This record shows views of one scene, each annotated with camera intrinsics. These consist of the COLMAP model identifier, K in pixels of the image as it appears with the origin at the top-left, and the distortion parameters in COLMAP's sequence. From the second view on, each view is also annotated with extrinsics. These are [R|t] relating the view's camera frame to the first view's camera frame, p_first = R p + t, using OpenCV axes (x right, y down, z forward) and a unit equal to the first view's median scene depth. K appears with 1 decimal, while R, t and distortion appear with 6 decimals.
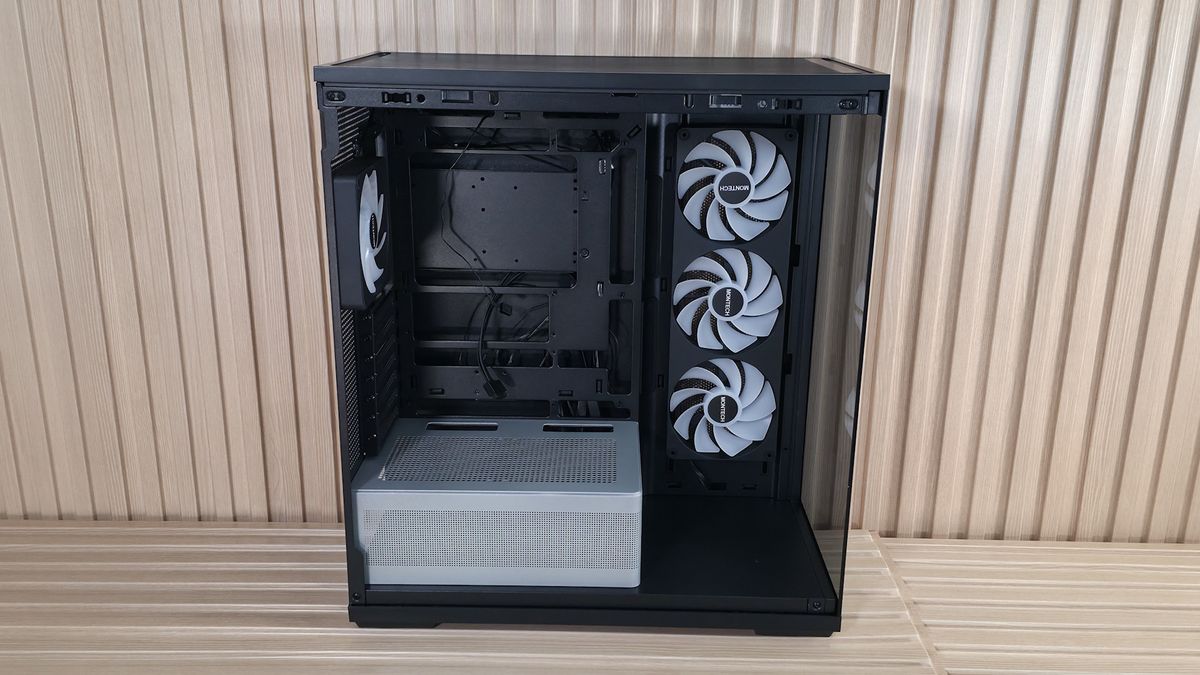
lens RADIAL K [[945.0, 0, 580.1], [0, 945.0, 338.1], [0, 0, 1]] dist [0.008919, -0.007613]
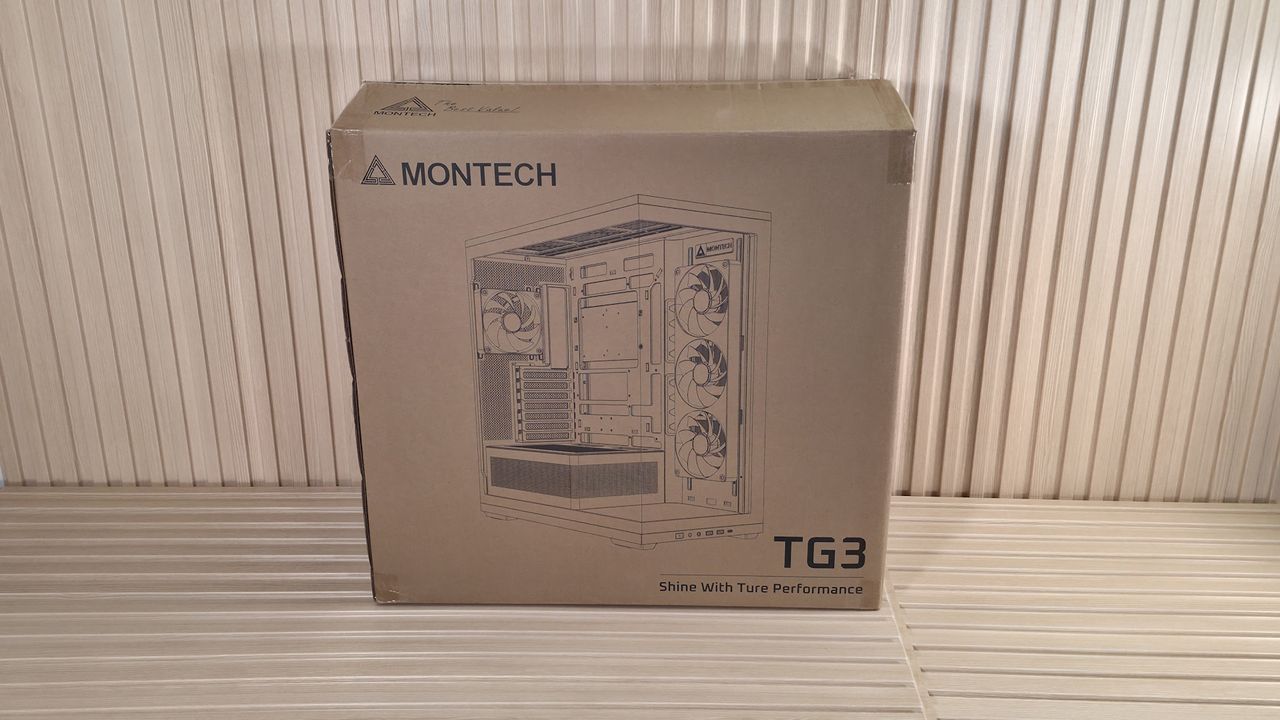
lens RADIAL K [[1135.5, 0, 598.7], [0, 1135.5, 357.7], [0, 0, 1]] dist [0.017130, -0.000864]
pose [[0.999673, -0.006894, -0.024616, 0.010594], [0.008877, 0.996644, 0.081374, -0.095590], [0.023972, -0.081566, 0.996380, -0.472714]]
